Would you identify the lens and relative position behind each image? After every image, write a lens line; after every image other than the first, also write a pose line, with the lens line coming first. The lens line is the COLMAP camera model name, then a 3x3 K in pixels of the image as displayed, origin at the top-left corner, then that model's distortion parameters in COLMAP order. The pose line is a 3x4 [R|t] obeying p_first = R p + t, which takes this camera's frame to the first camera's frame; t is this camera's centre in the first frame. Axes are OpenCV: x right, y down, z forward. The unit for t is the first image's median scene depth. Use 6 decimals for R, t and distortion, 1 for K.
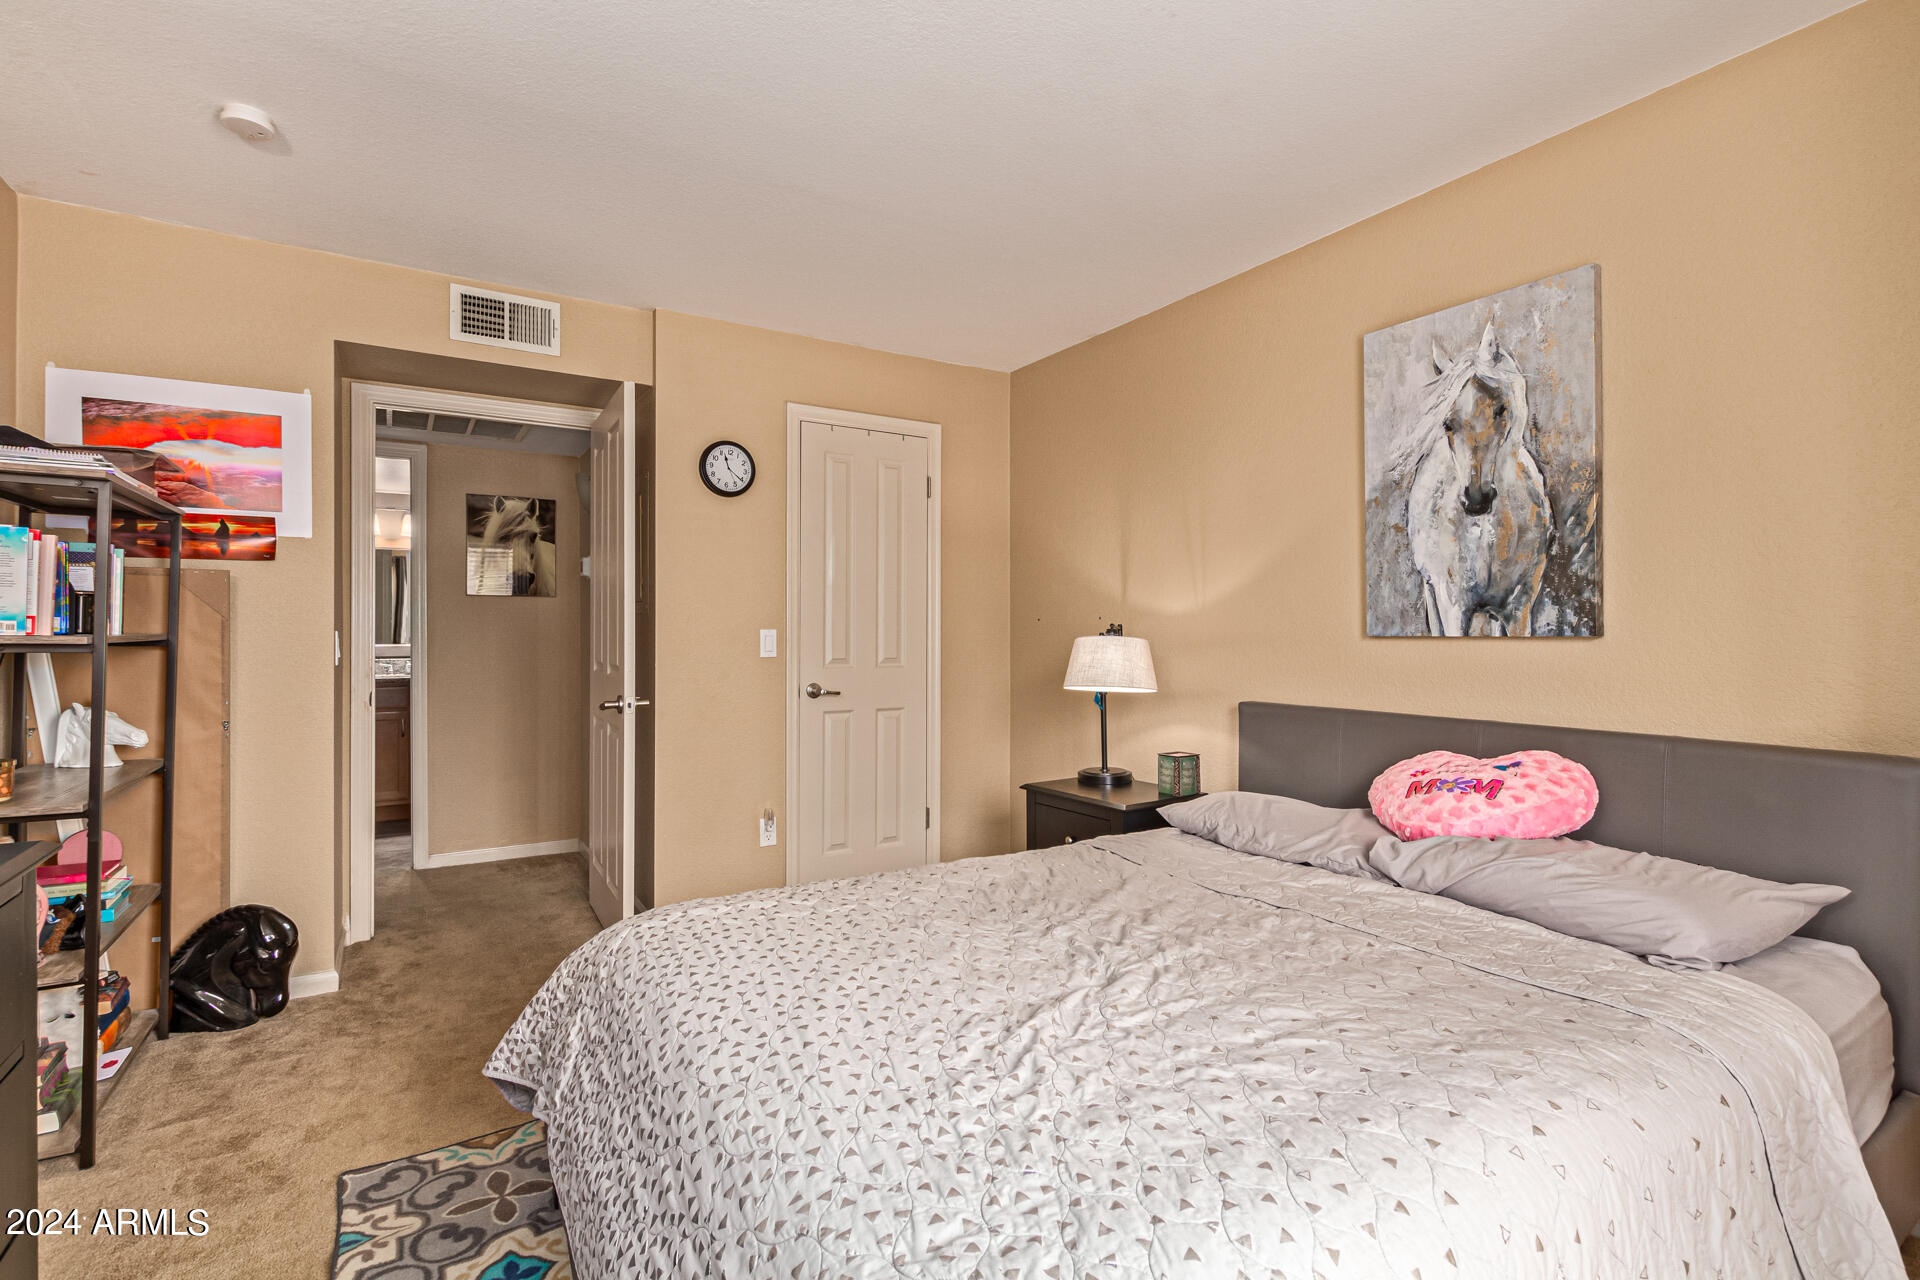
lens RADIAL K [[877.3, 0, 965.0], [0, 877.3, 635.5], [0, 0, 1]] dist [0.002806, -0.001905]
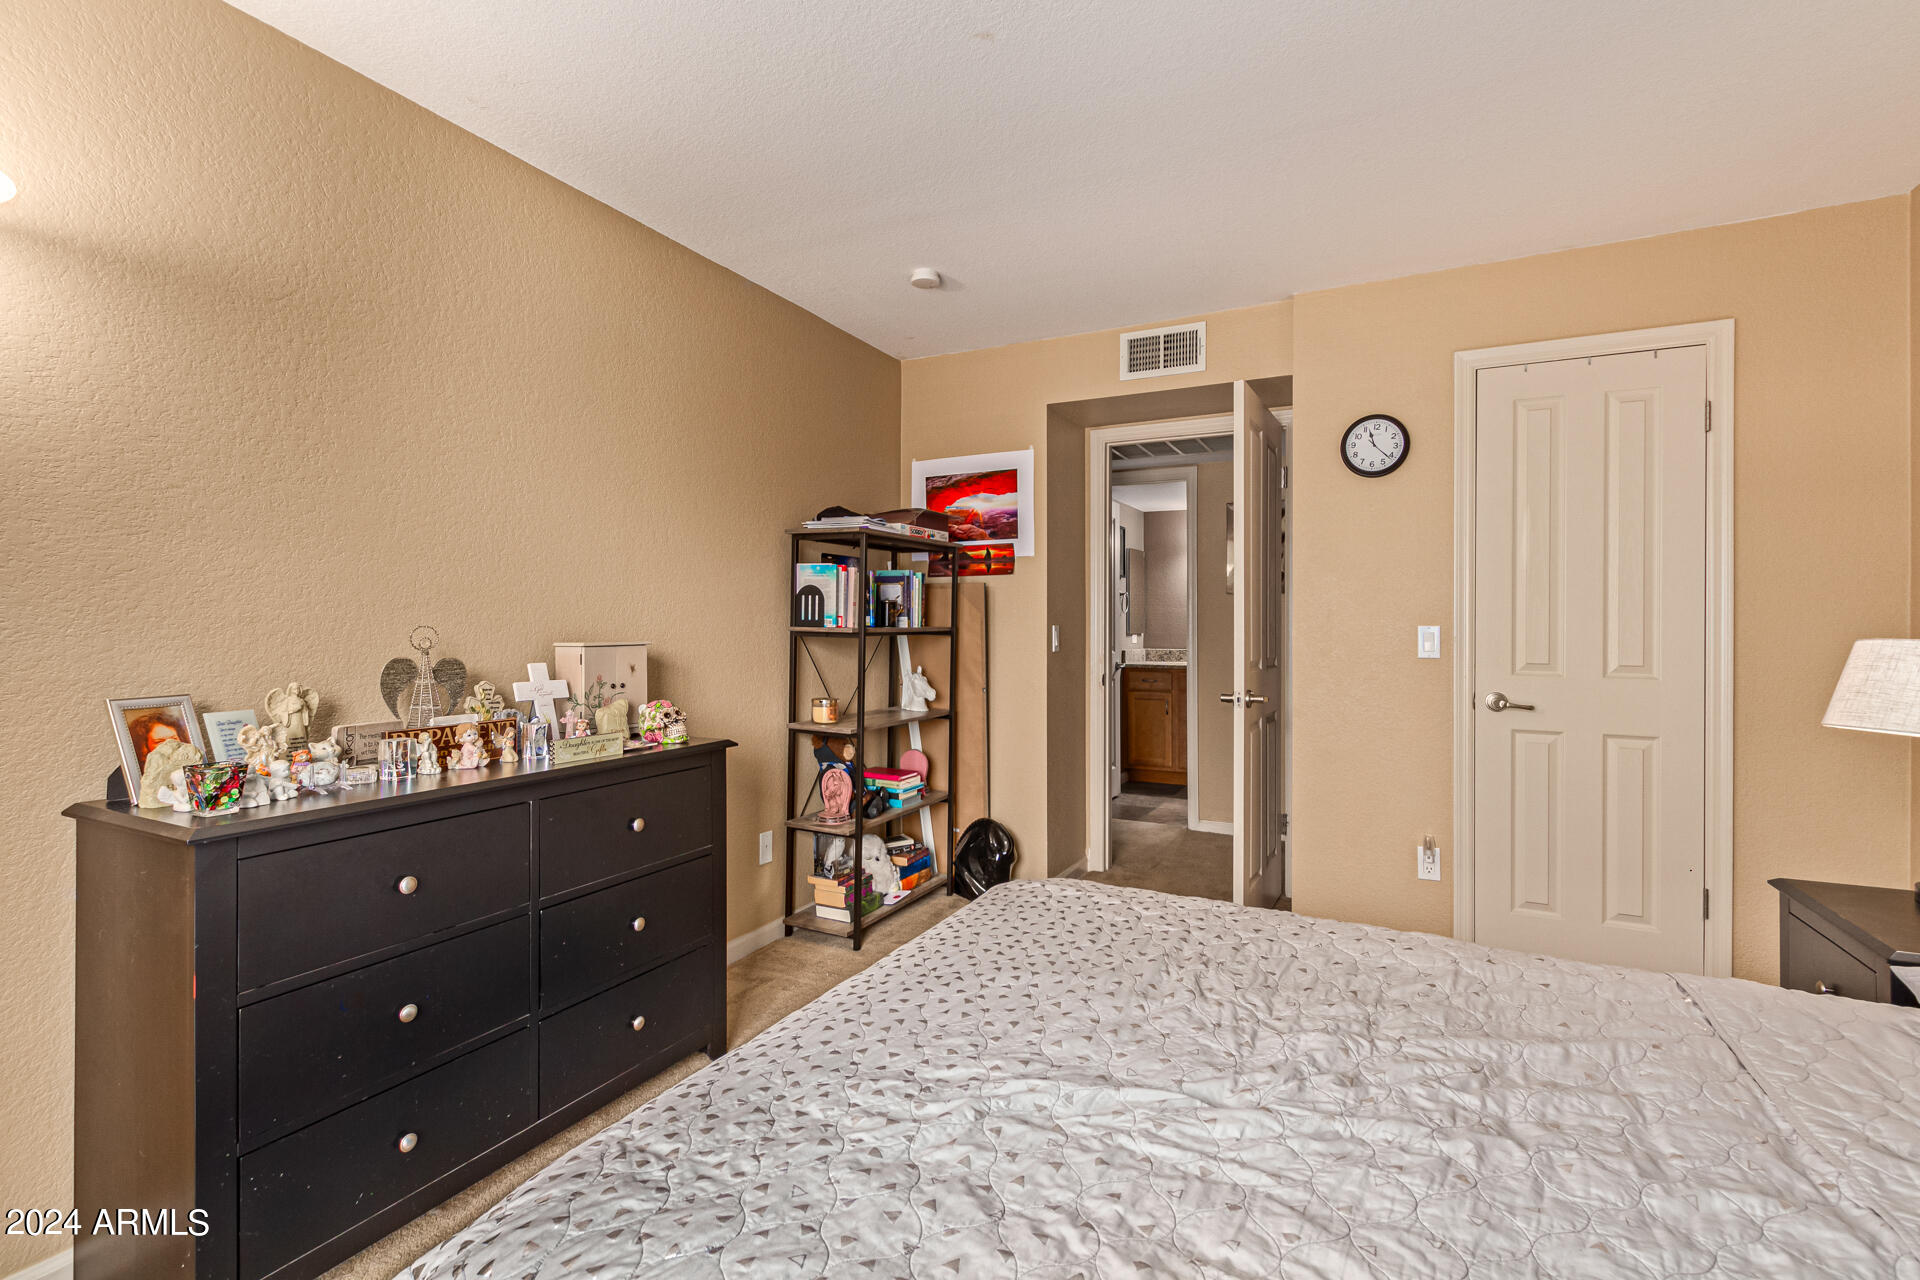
lens RADIAL K [[877.3, 0, 963.5], [0, 877.3, 627.1], [0, 0, 1]] dist [0.002806, -0.001905]
pose [[0.513542, 0.004744, -0.858051, 0.501990], [-0.009363, 0.999956, -0.000076, -0.001952], [0.858013, 0.008073, 0.513564, 0.320335]]
